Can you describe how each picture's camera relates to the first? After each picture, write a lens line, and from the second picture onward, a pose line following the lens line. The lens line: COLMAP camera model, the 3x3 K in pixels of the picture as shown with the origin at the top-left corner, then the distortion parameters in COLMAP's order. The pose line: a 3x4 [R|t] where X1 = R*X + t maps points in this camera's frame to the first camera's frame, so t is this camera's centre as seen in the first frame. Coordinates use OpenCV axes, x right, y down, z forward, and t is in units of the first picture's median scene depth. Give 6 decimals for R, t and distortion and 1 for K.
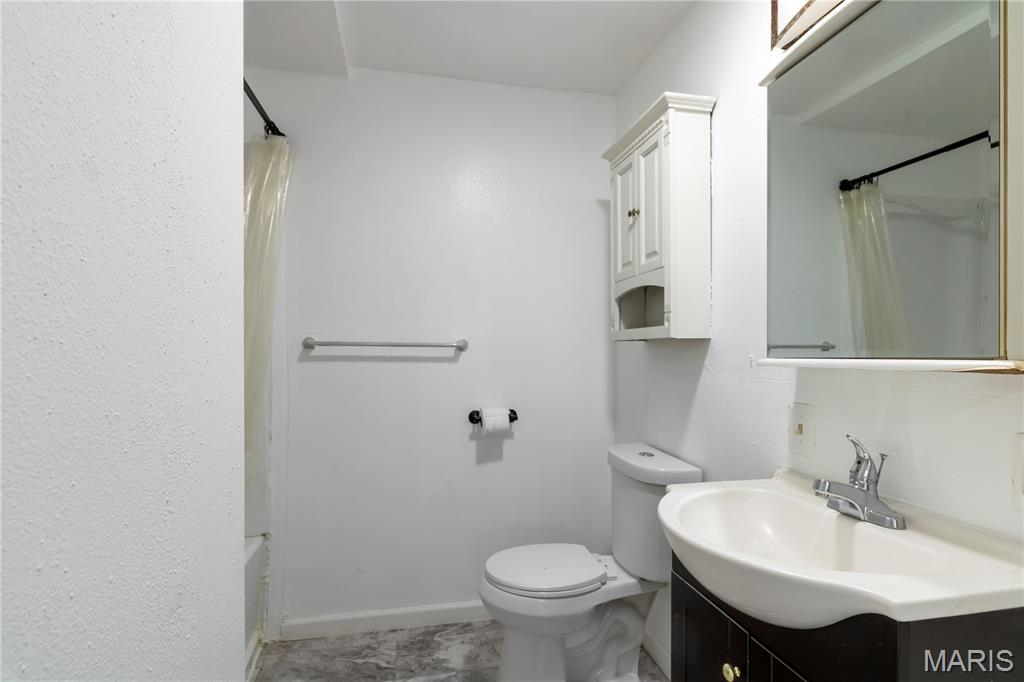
lens RADIAL K [[520.7, 0, 506.4], [0, 520.7, 343.8], [0, 0, 1]] dist [0.001209, 0.000931]
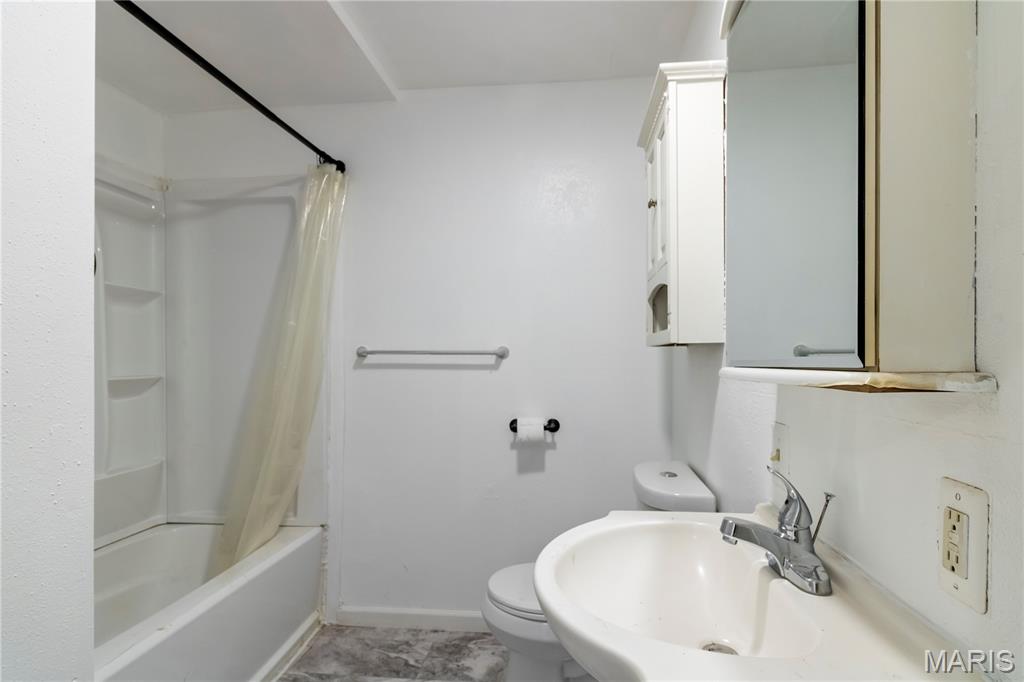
lens RADIAL K [[520.7, 0, 512.3], [0, 520.7, 347.0], [0, 0, 1]] dist [0.001209, 0.000931]
pose [[0.953378, -0.012234, -0.301531, 0.259483], [0.010662, 0.999920, -0.006860, -0.000982], [0.301591, 0.003325, 0.953432, 0.067866]]
